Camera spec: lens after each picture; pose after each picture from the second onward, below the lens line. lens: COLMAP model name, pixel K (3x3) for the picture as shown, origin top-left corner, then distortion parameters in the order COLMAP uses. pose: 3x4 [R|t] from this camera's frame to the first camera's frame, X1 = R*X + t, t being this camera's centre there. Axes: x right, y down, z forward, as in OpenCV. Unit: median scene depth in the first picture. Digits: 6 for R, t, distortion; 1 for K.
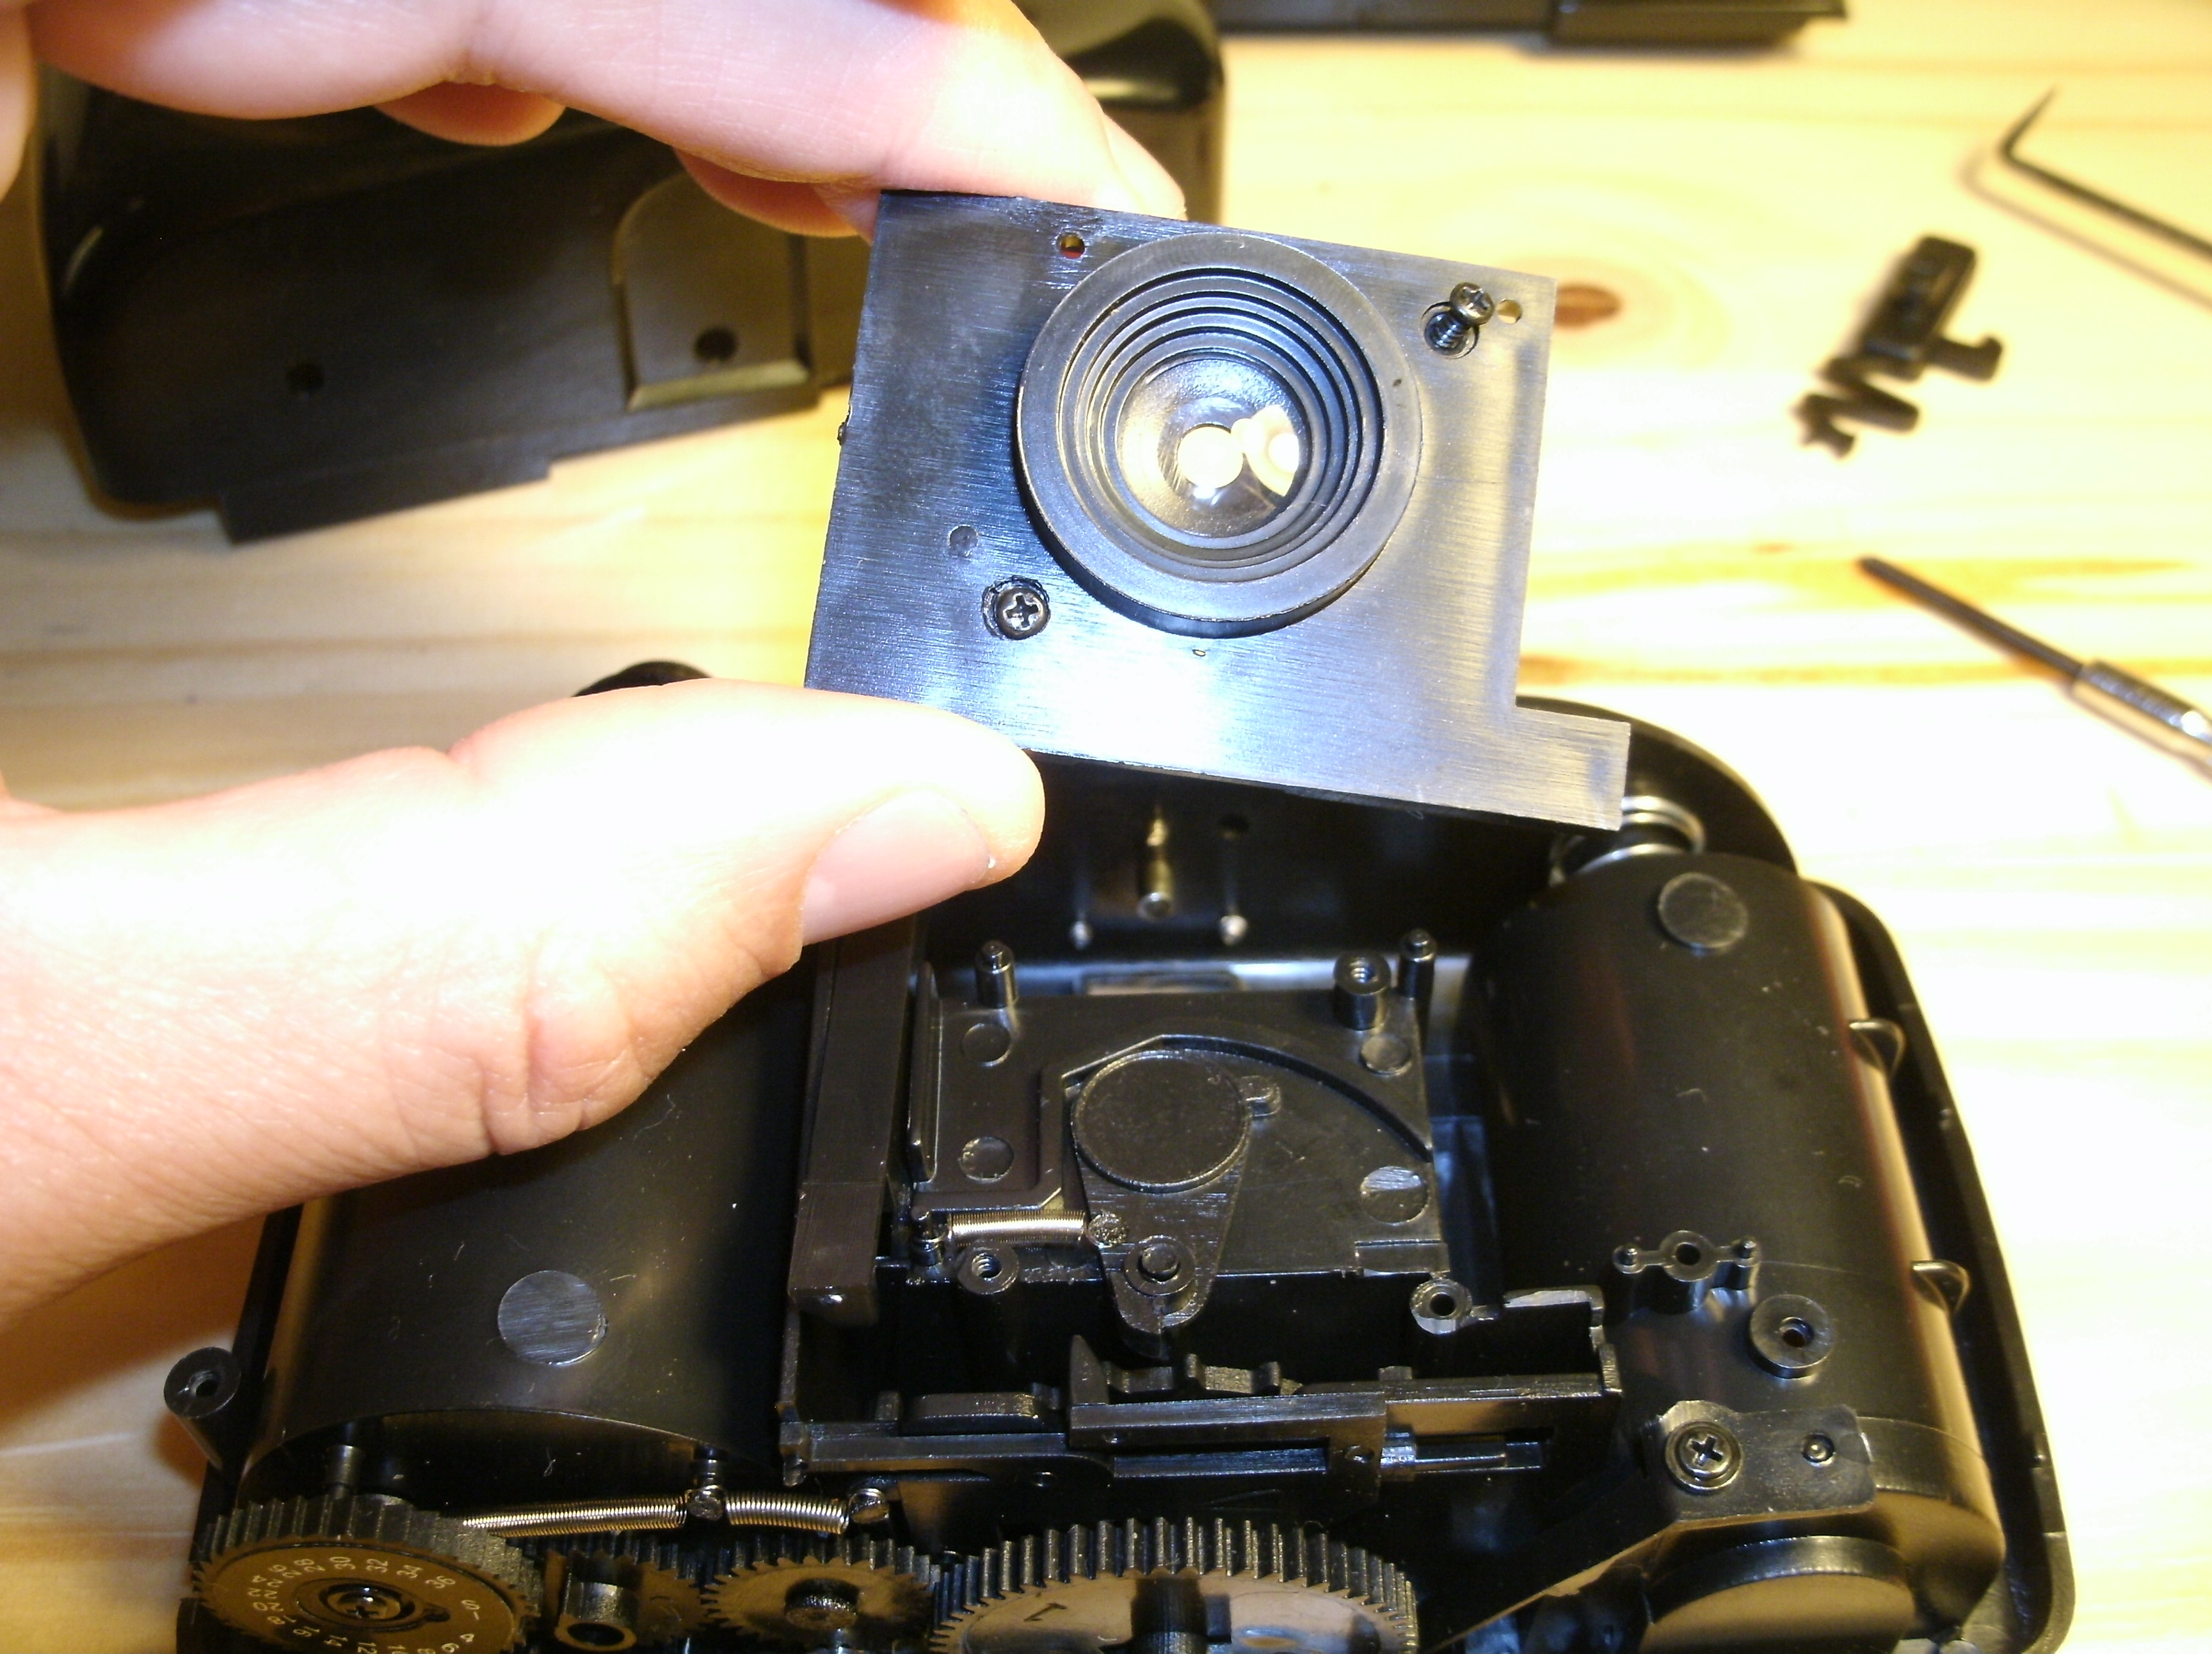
lens RADIAL K [[2230.4, 0, 1106.0], [0, 2230.4, 827.0], [0, 0, 1]] dist [-0.286969, 0.242623]
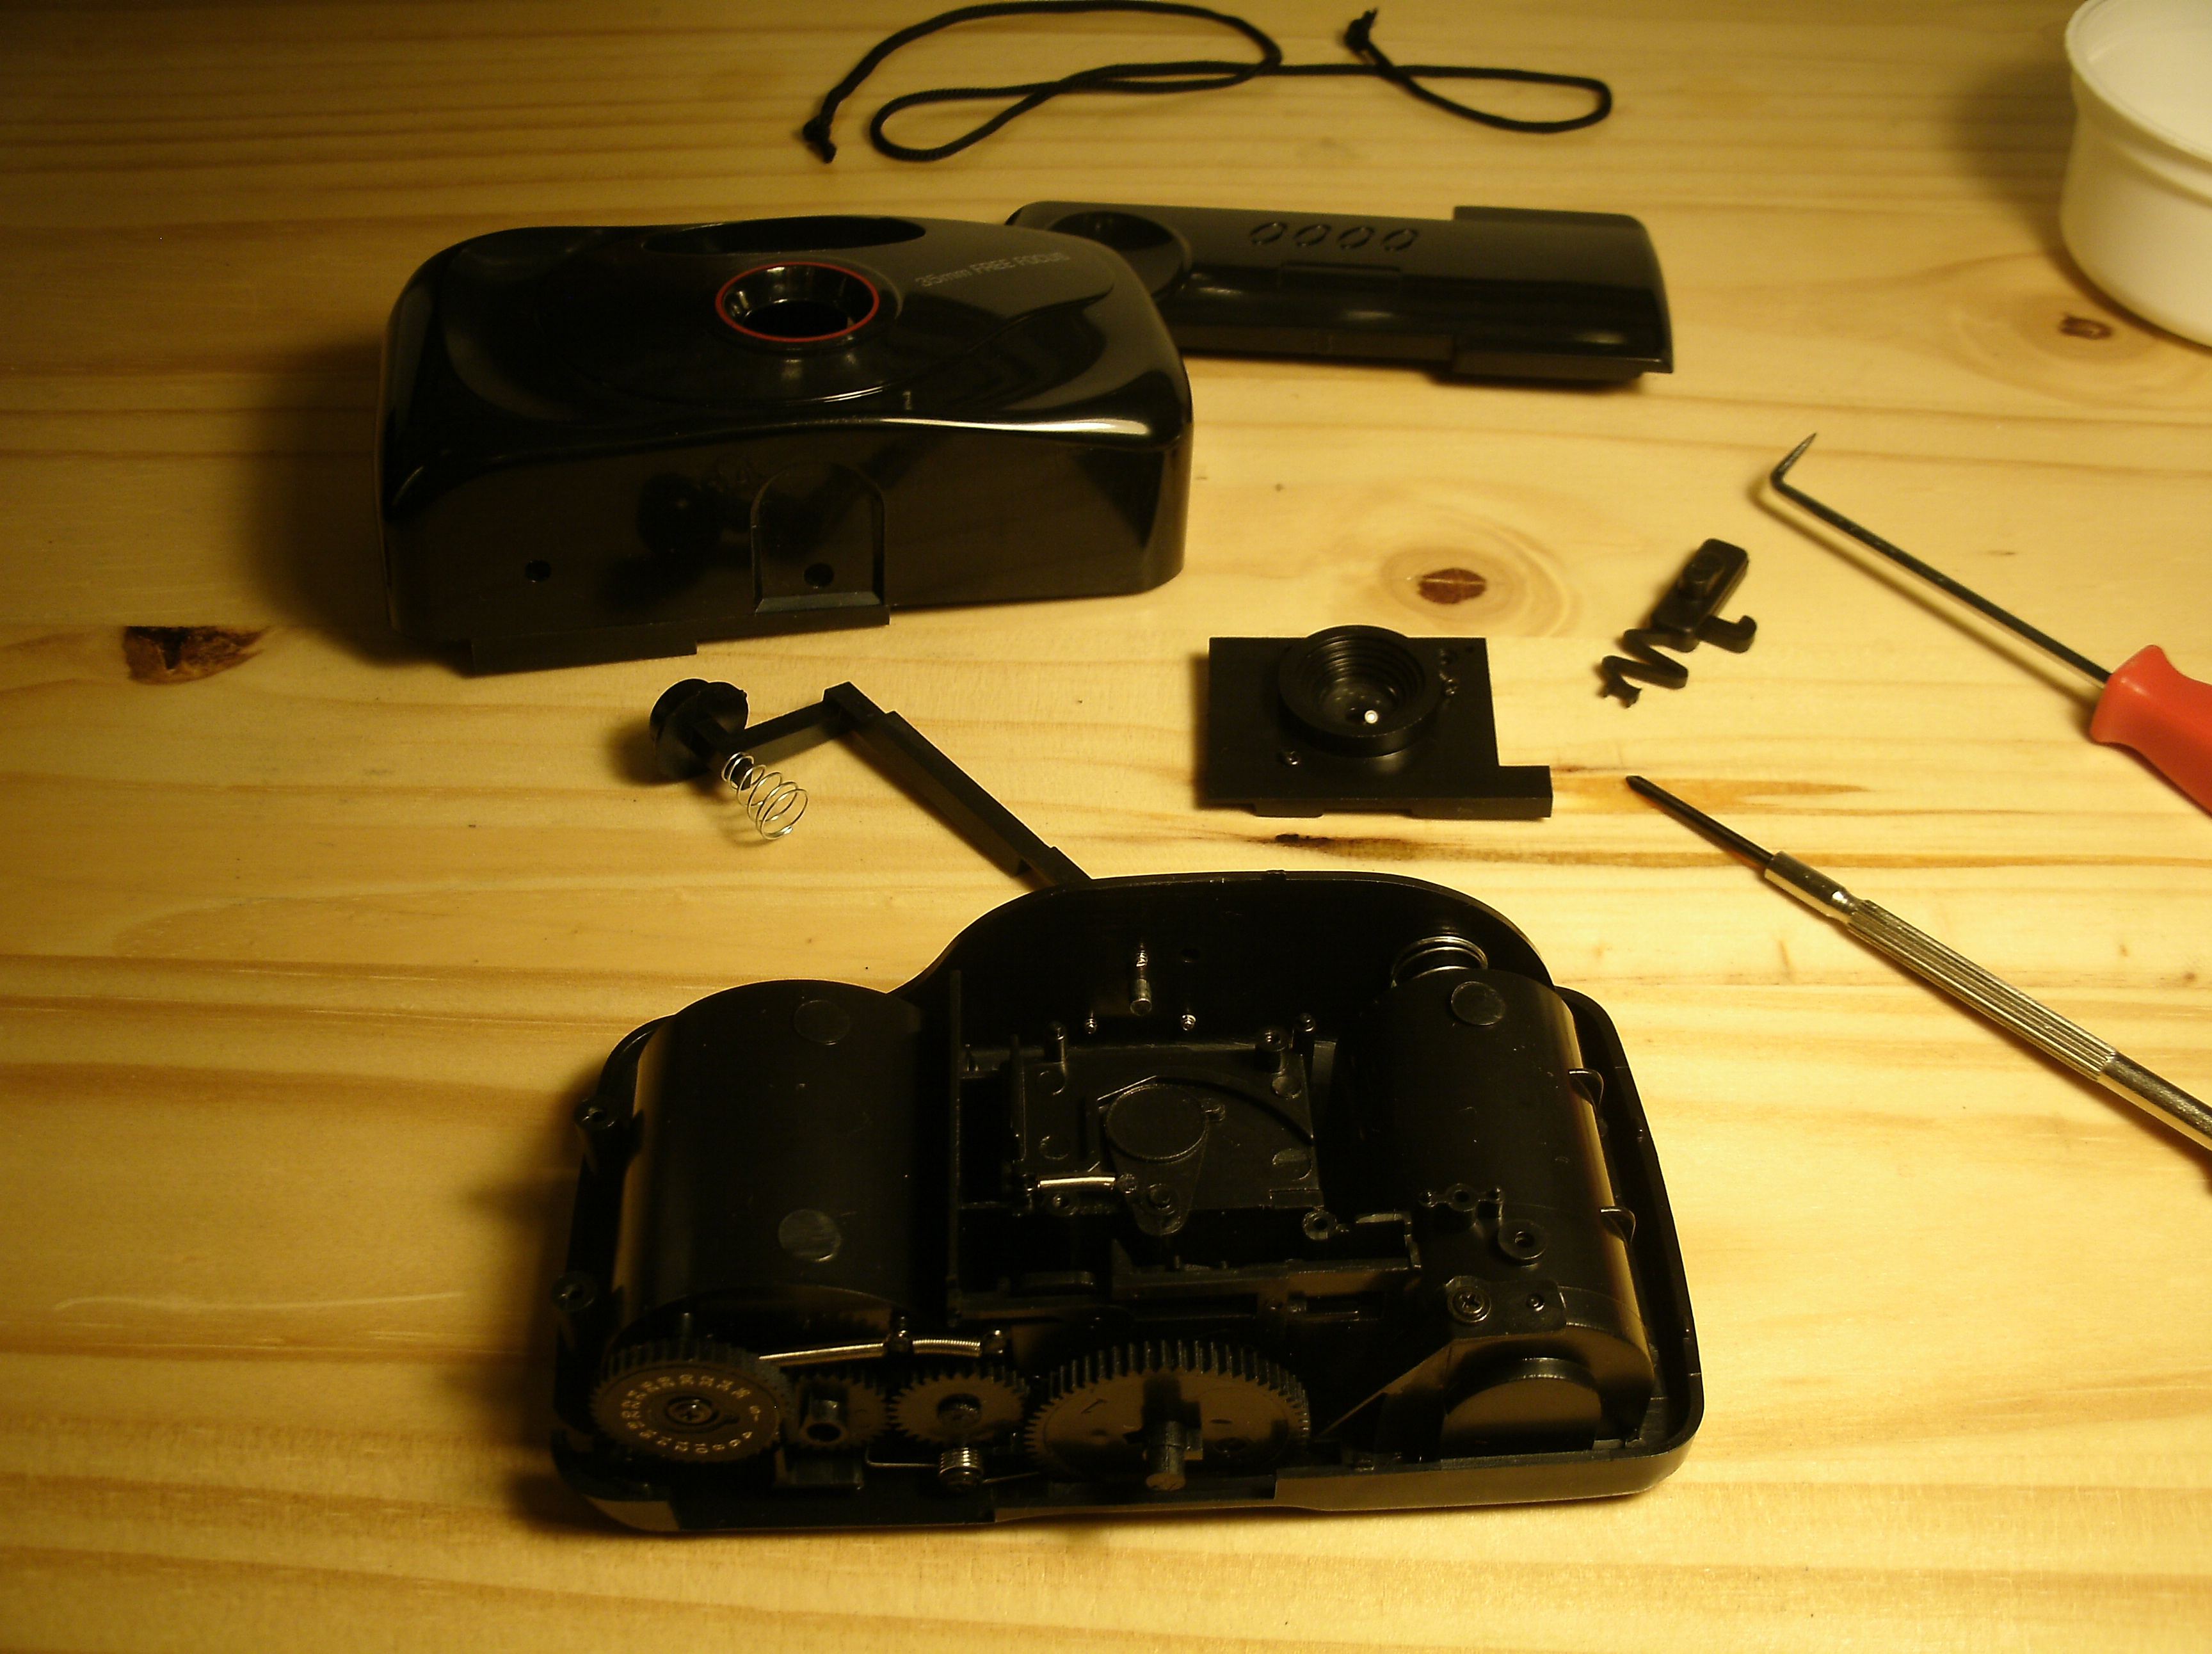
lens RADIAL K [[1994.7, 0, 1168.1], [0, 1994.7, 897.2], [0, 0, 1]] dist [-0.219366, 0.001320]
pose [[0.997927, 0.000704, 0.064356, -0.069693], [0.002936, 0.998400, -0.056461, 0.045613], [-0.064293, 0.056533, 0.996328, -0.583382]]
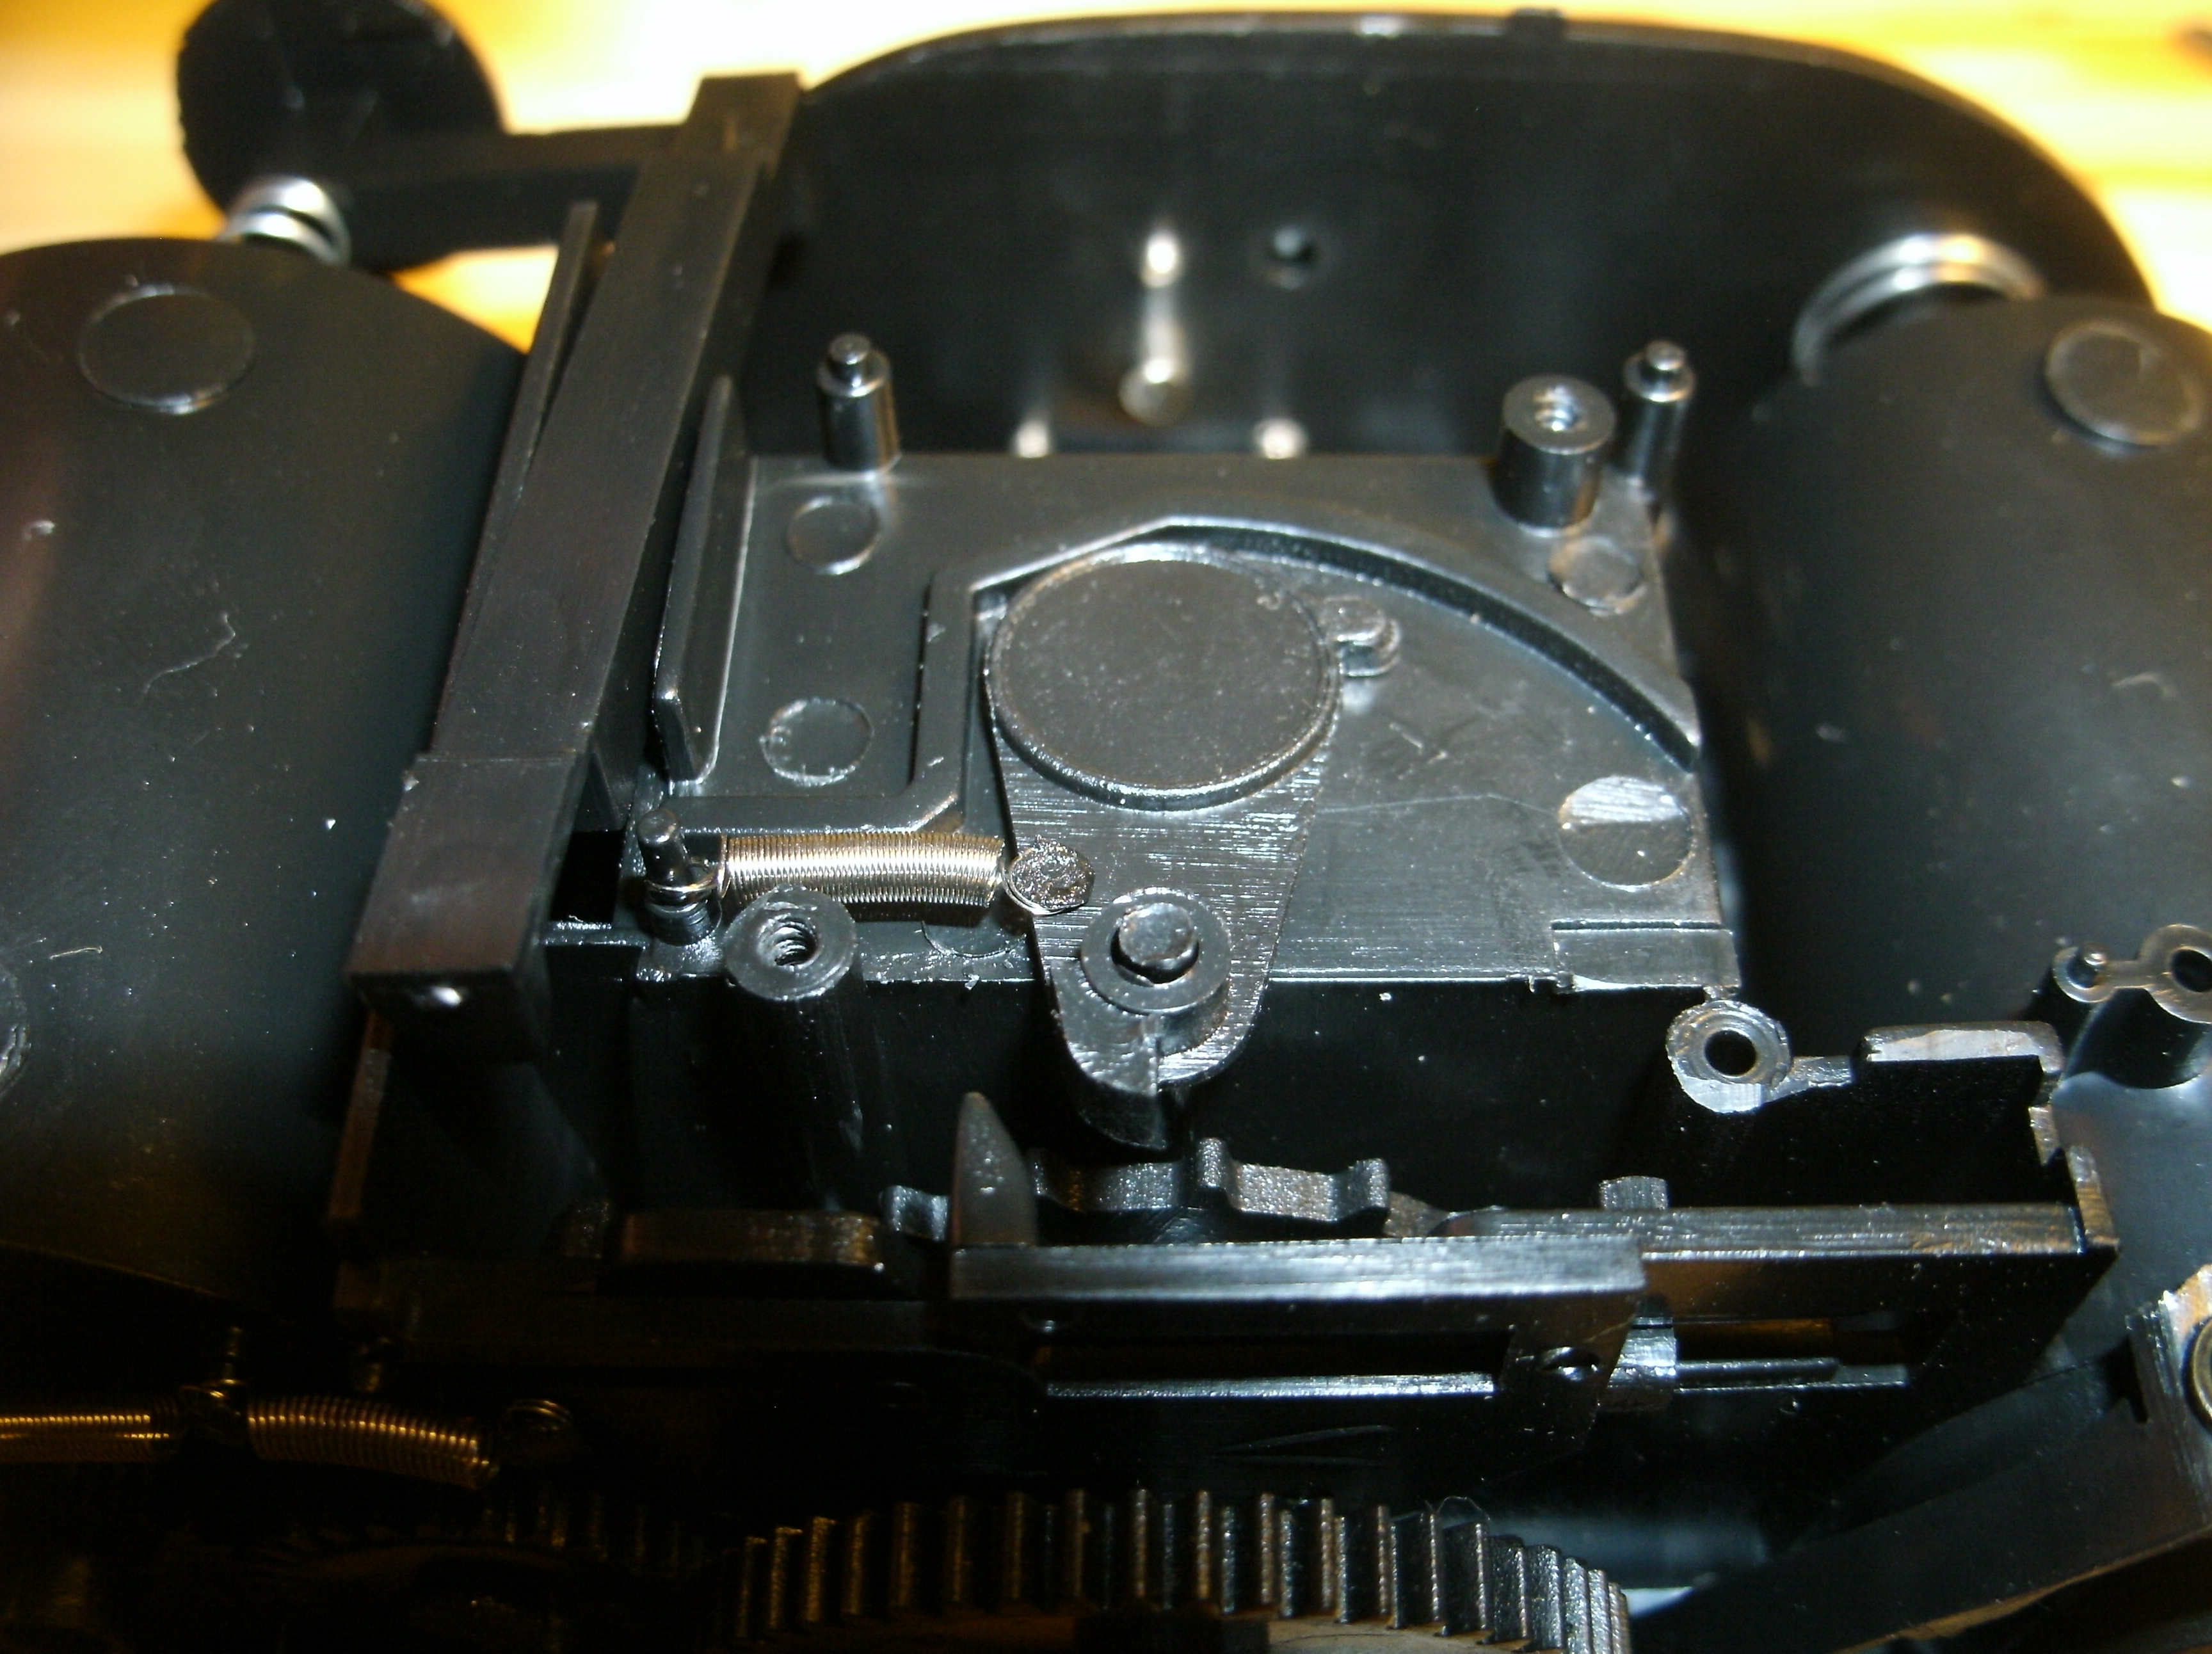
lens RADIAL K [[2230.4, 0, 1106.0], [0, 2230.4, 827.0], [0, 0, 1]] dist [-0.286969, 0.242623]
pose [[0.999575, 0.028708, 0.005095, 0.010481], [-0.029086, 0.993980, 0.105633, 0.120343], [-0.002032, -0.105737, 0.994392, 0.519712]]
